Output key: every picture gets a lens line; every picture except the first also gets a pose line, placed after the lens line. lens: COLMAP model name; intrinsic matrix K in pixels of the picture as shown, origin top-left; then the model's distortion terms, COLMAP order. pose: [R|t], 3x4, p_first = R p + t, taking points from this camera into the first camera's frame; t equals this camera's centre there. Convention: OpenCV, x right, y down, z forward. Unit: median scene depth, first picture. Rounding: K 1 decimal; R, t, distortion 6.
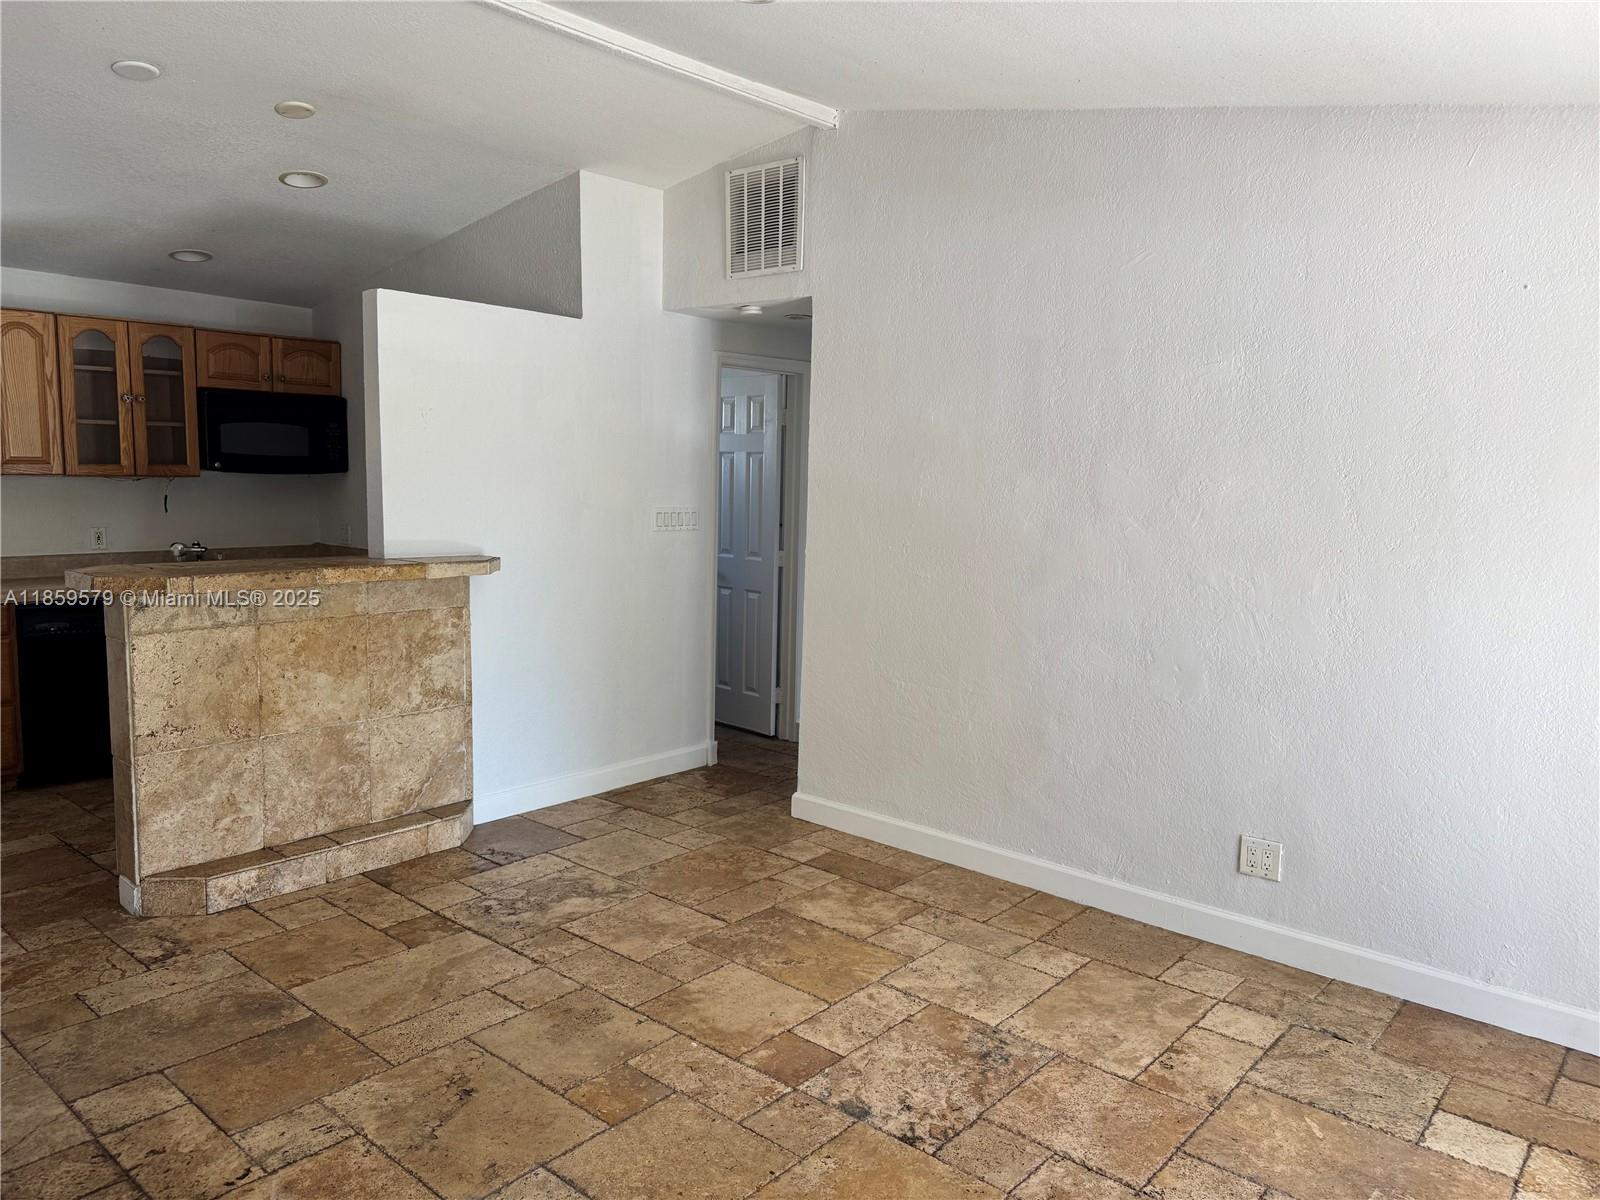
lens RADIAL K [[1123.0, 0, 807.6], [0, 1123.0, 590.4], [0, 0, 1]] dist [0.064604, -0.082049]
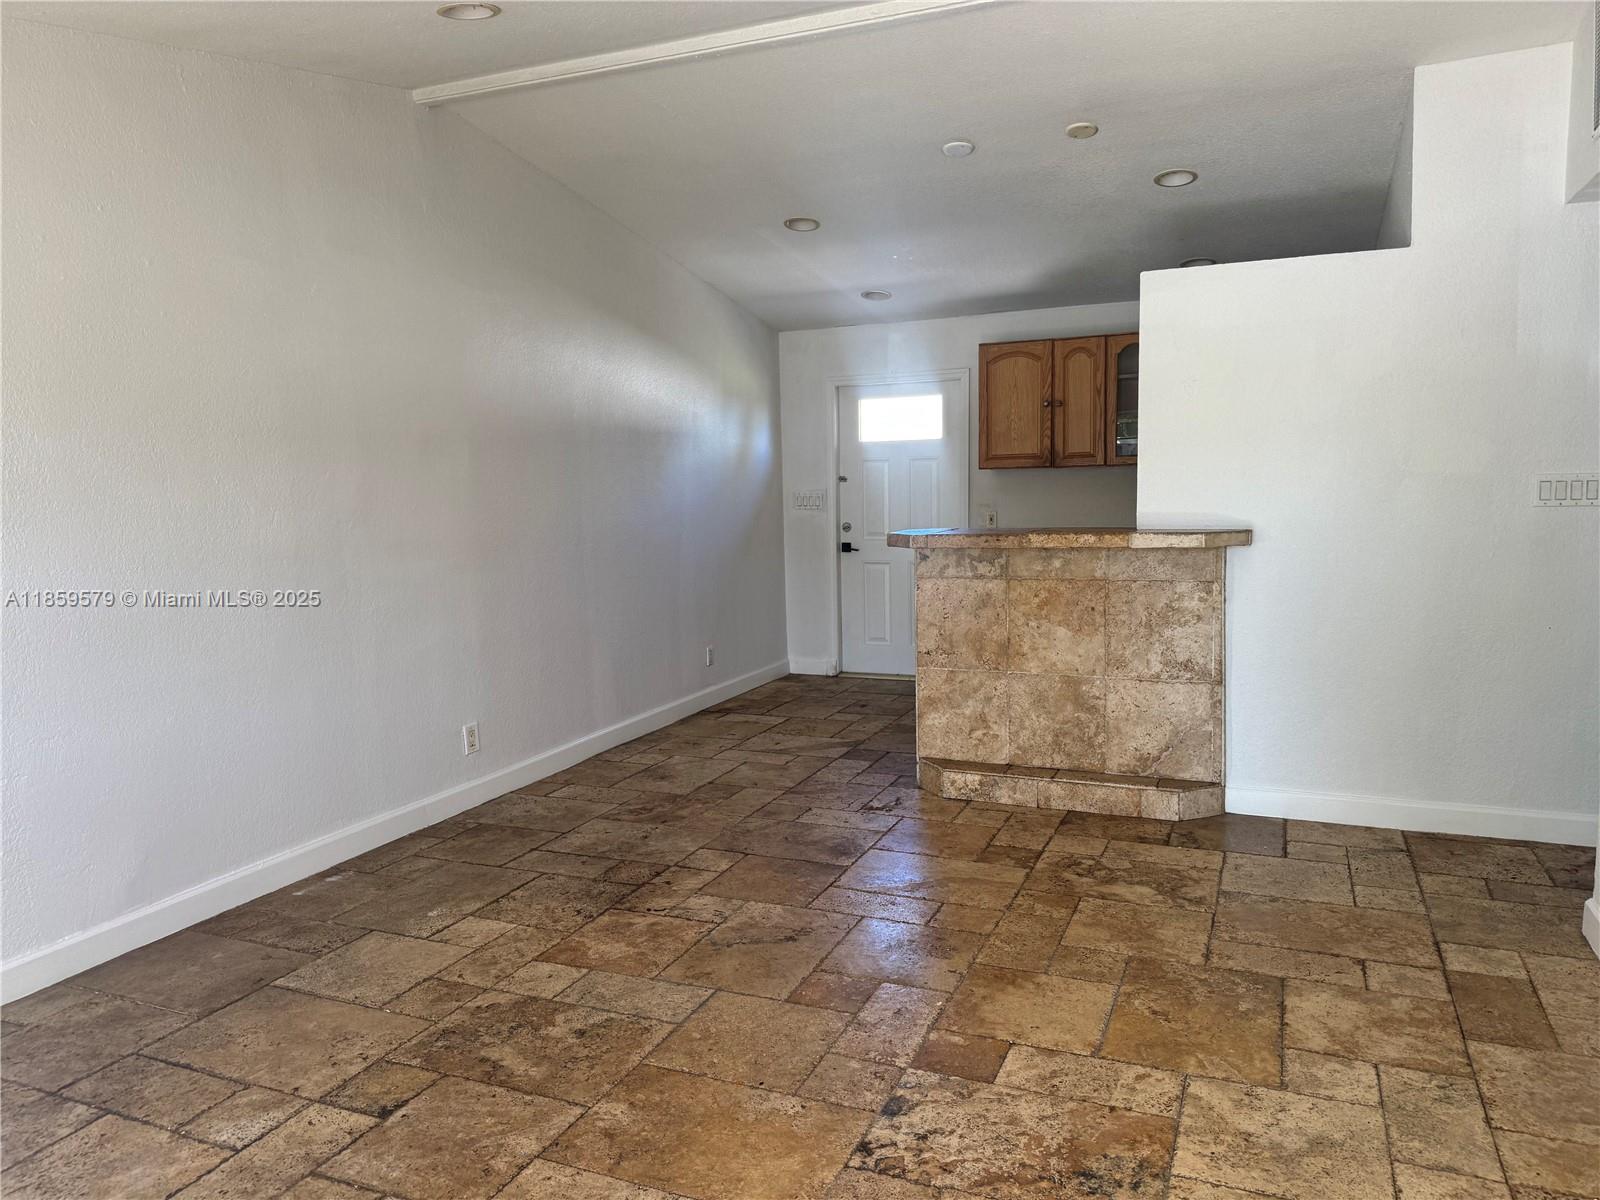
lens RADIAL K [[1123.0, 0, 810.9], [0, 1123.0, 600.6], [0, 0, 1]] dist [0.064604, -0.082049]
pose [[0.298573, 0.074345, -0.951487, 0.560635], [-0.073627, 0.995784, 0.054703, 0.002871], [0.951542, 0.053722, 0.302788, 0.411817]]
